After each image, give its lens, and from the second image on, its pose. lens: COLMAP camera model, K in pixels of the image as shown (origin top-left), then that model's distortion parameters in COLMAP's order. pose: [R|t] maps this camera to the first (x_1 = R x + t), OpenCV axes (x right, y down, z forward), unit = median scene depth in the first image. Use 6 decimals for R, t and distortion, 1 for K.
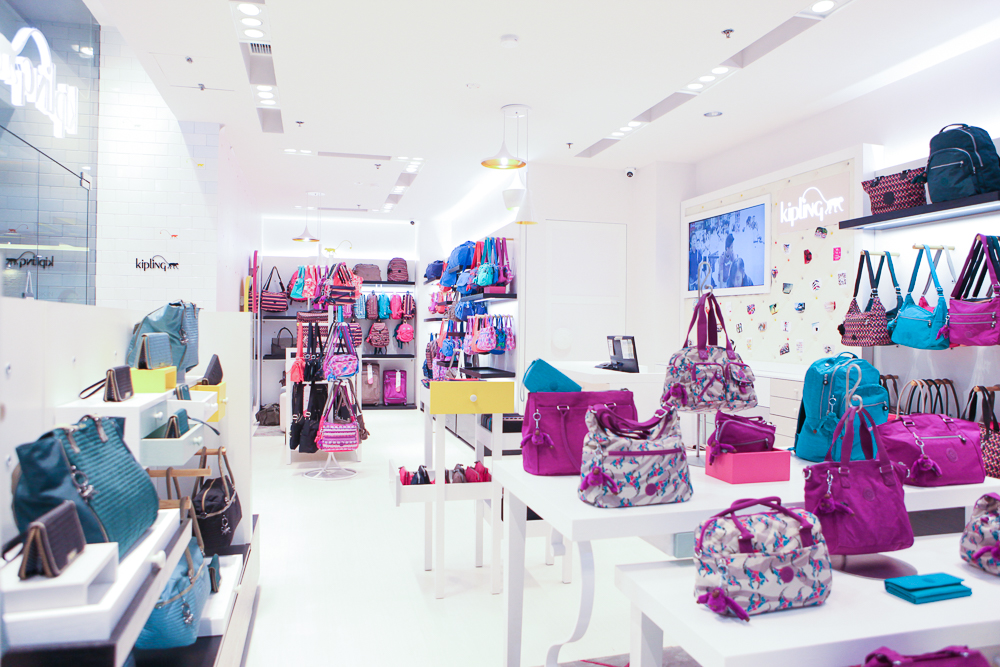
lens RADIAL K [[684.0, 0, 500.0], [0, 684.0, 333.5], [0, 0, 1]] dist [-0.104167, 0.073760]
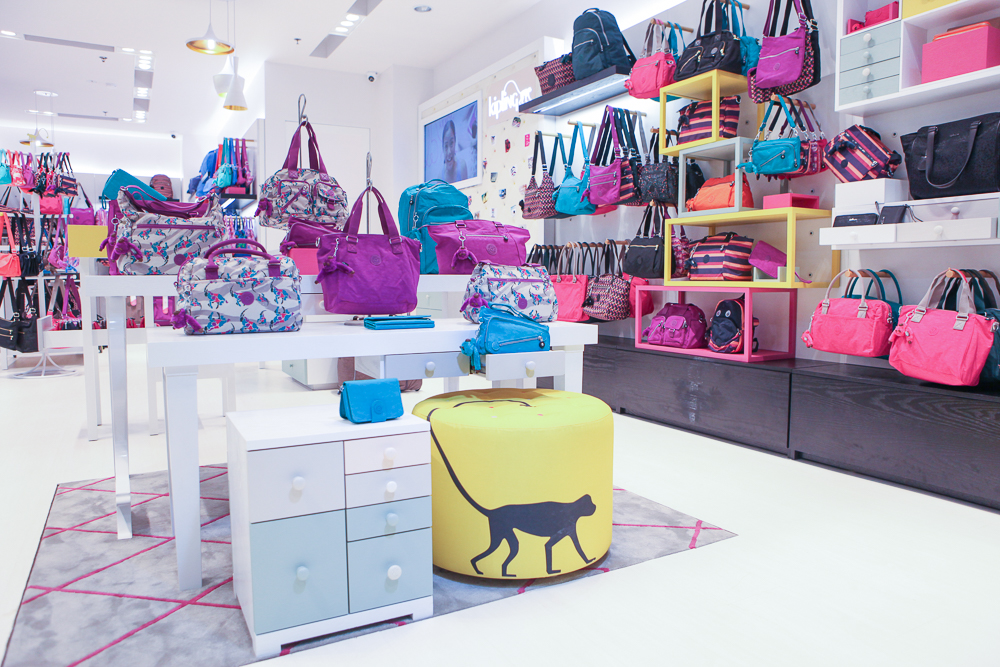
lens RADIAL K [[684.0, 0, 500.0], [0, 684.0, 333.5], [0, 0, 1]] dist [-0.104167, 0.073760]
pose [[0.969323, -0.033067, 0.243554, 0.207558], [0.014436, 0.996858, 0.077888, 0.123108], [-0.245364, -0.071983, 0.966755, -0.090607]]
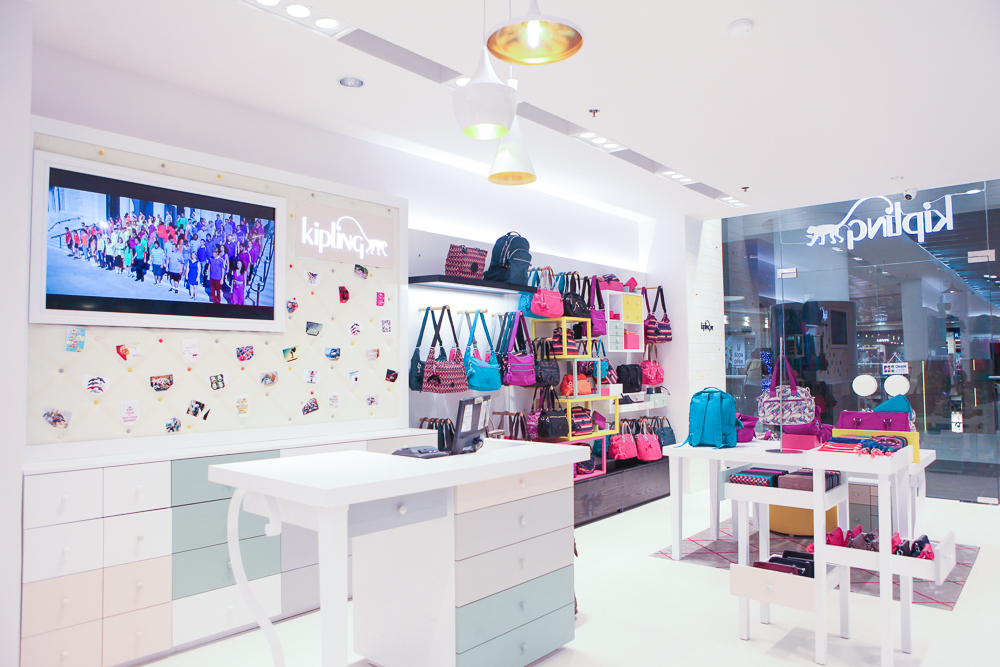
lens RADIAL K [[708.4, 0, 500.0], [0, 708.4, 333.5], [0, 0, 1]] dist [-0.166150, 0.149867]
pose [[-0.567502, 0.027360, 0.822917, -0.474755], [0.009189, 0.999596, -0.026897, -0.047606], [-0.823321, -0.007702, -0.567524, 1.630606]]
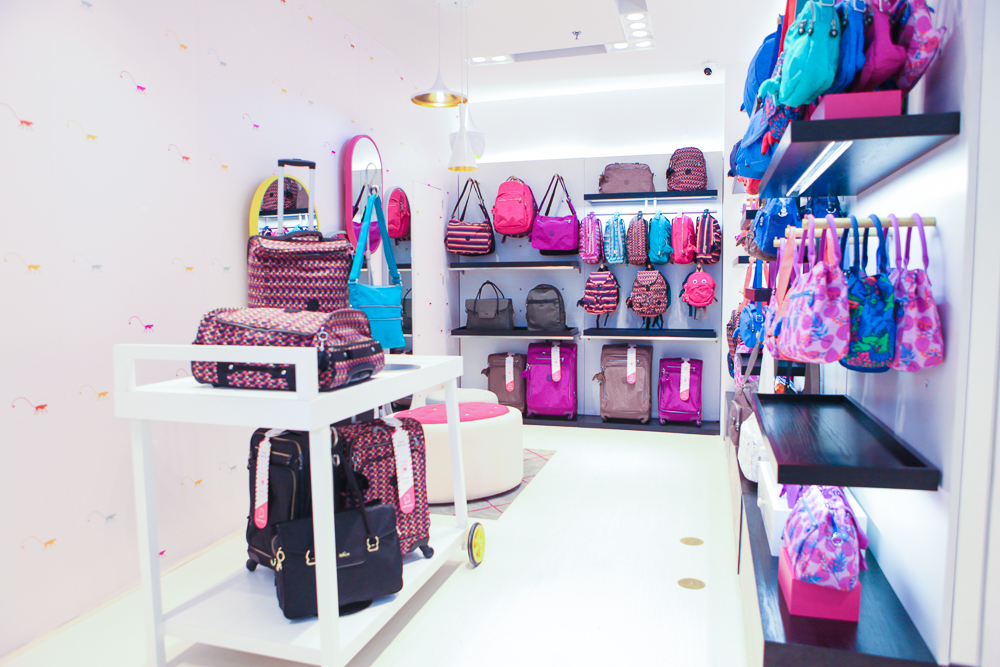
lens RADIAL K [[708.4, 0, 500.0], [0, 708.4, 333.5], [0, 0, 1]] dist [-0.166150, 0.149867]
pose [[0.856243, 0.025052, -0.515965, 0.020070], [0.008224, 0.998036, 0.062105, -0.004120], [0.516507, -0.057420, 0.854356, 1.250090]]
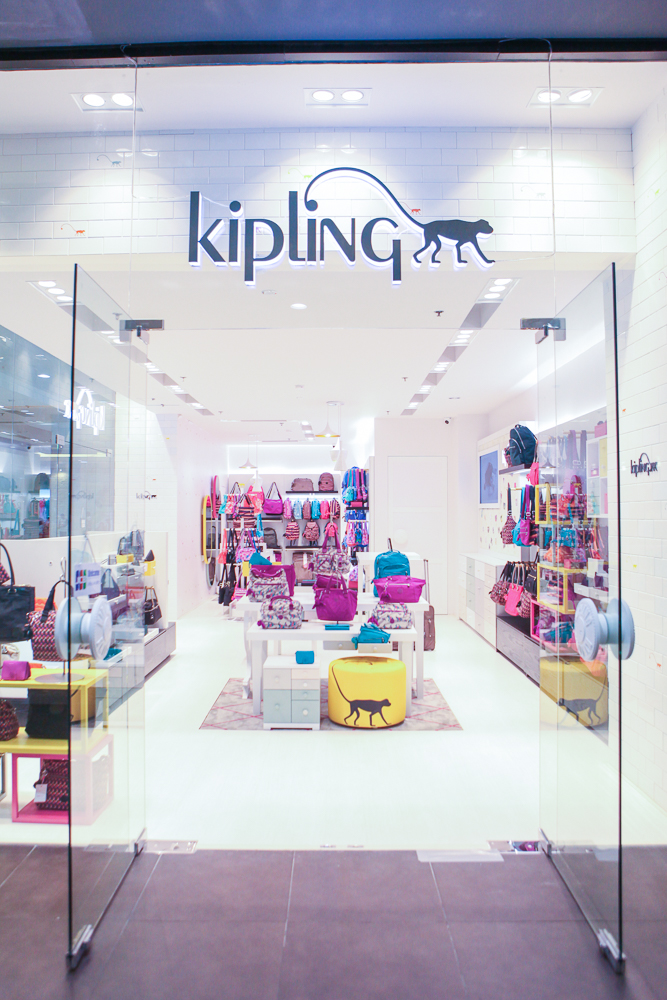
lens RADIAL K [[708.4, 0, 334.2], [0, 708.4, 481.7], [0, 0, 1]] dist [-0.166150, 0.149867]
pose [[0.966473, -0.022038, -0.255822, 0.591324], [0.007952, 0.998401, -0.055967, -0.045125], [0.256647, 0.052057, 0.965102, -0.879983]]
